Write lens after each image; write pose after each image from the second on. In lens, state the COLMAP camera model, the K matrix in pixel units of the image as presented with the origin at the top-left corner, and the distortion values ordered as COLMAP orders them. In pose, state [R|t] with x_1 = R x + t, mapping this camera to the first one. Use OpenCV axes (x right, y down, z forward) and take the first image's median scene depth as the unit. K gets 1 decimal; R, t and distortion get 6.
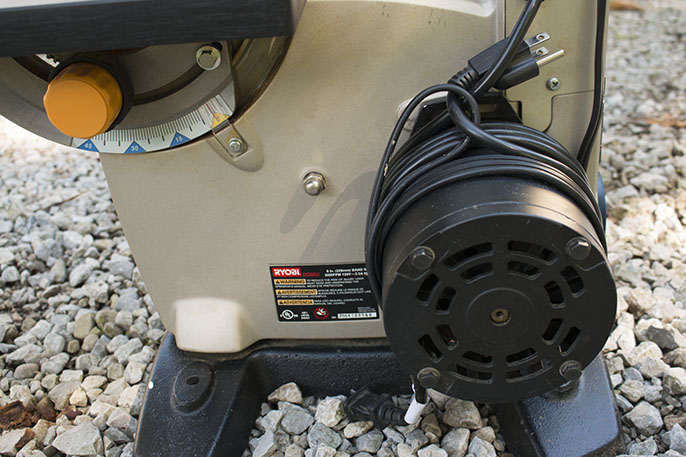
lens RADIAL K [[843.0, 0, 342.4], [0, 843.0, 230.0], [0, 0, 1]] dist [-0.073072, 0.000000]
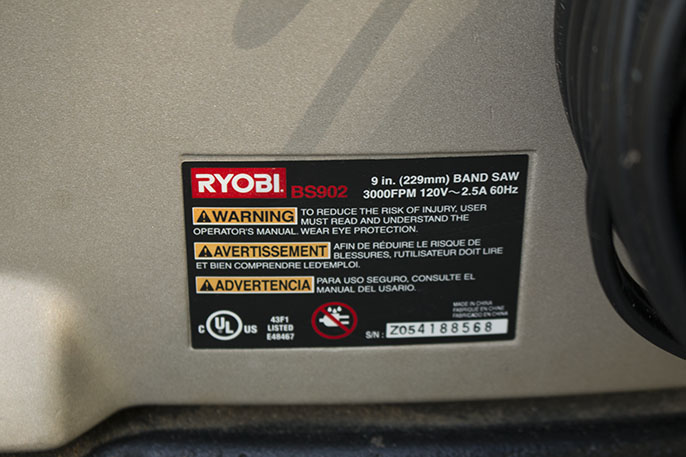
lens RADIAL K [[1695.8, 0, 342.8], [0, 1695.8, 228.8], [0, 0, 1]] dist [-0.000676, 0.000000]
pose [[0.984292, 0.015749, 0.175842, -0.136393], [-0.017217, 0.999828, 0.006827, 0.061709], [-0.175704, -0.009748, 0.984395, 0.389957]]
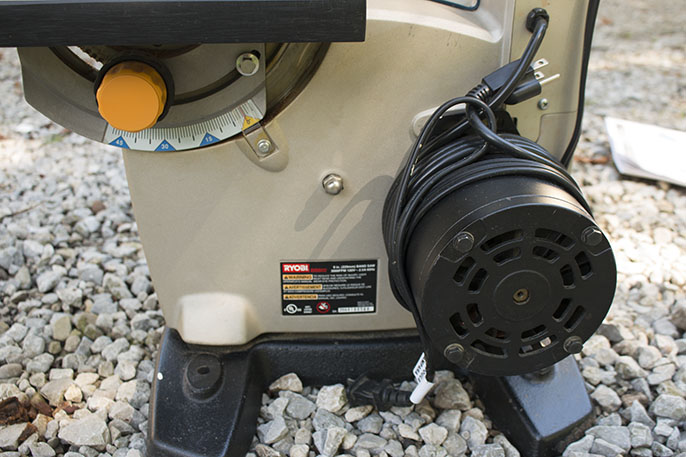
lens RADIAL K [[818.5, 0, 343.7], [0, 818.5, 226.6], [0, 0, 1]] dist [-0.082404, 0.000000]
pose [[0.983362, 0.022376, 0.180272, -0.196276], [-0.011614, 0.998099, -0.060535, 0.059856], [-0.181284, 0.057434, 0.981752, -0.045808]]
